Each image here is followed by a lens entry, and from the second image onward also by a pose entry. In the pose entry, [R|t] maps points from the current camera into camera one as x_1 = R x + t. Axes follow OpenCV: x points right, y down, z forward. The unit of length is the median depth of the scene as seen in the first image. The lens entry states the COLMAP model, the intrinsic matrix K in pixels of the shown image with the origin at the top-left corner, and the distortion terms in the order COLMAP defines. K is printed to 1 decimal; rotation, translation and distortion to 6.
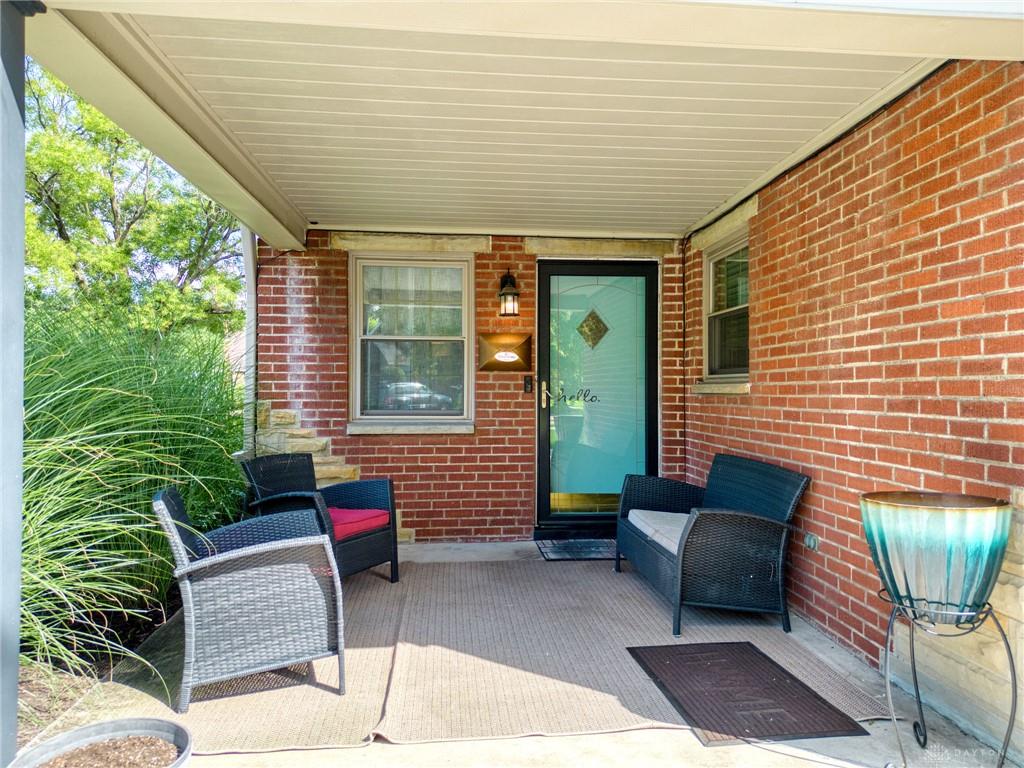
lens RADIAL K [[696.8, 0, 516.3], [0, 696.8, 382.0], [0, 0, 1]] dist [0.019081, -0.032776]
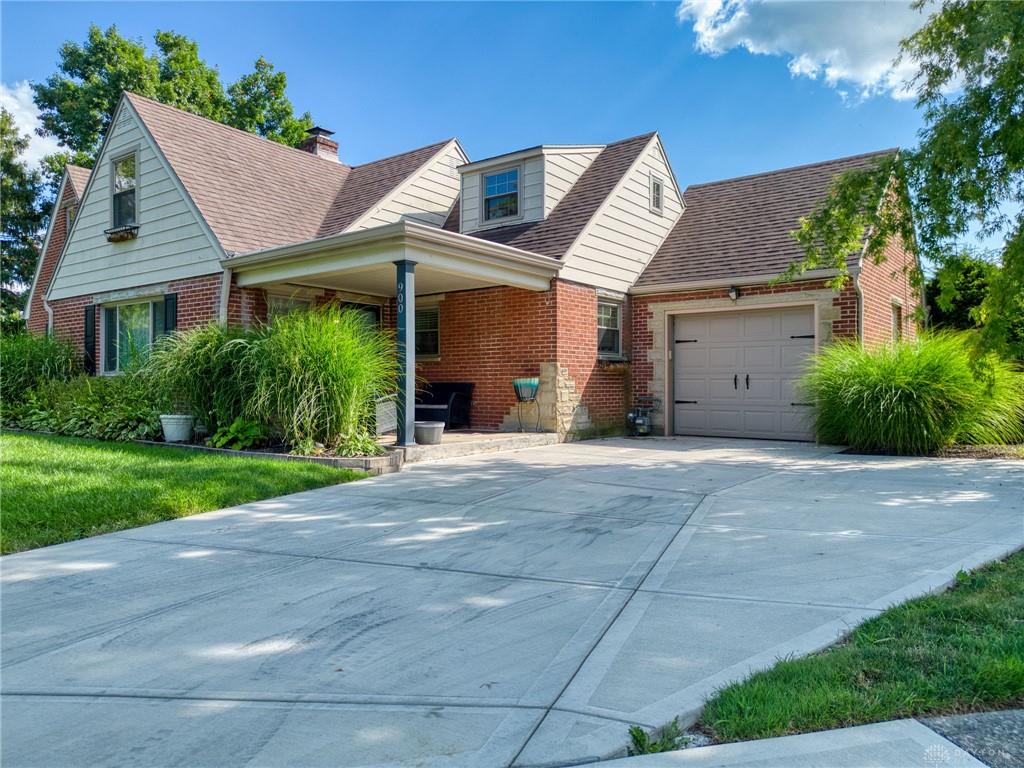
lens RADIAL K [[696.8, 0, 512.4], [0, 696.8, 379.4], [0, 0, 1]] dist [0.019081, -0.032776]
pose [[0.672163, 0.007214, 0.740368, -2.100906], [-0.006247, 0.999972, -0.004072, 0.132718], [-0.740377, -0.001888, 0.672189, -1.518404]]
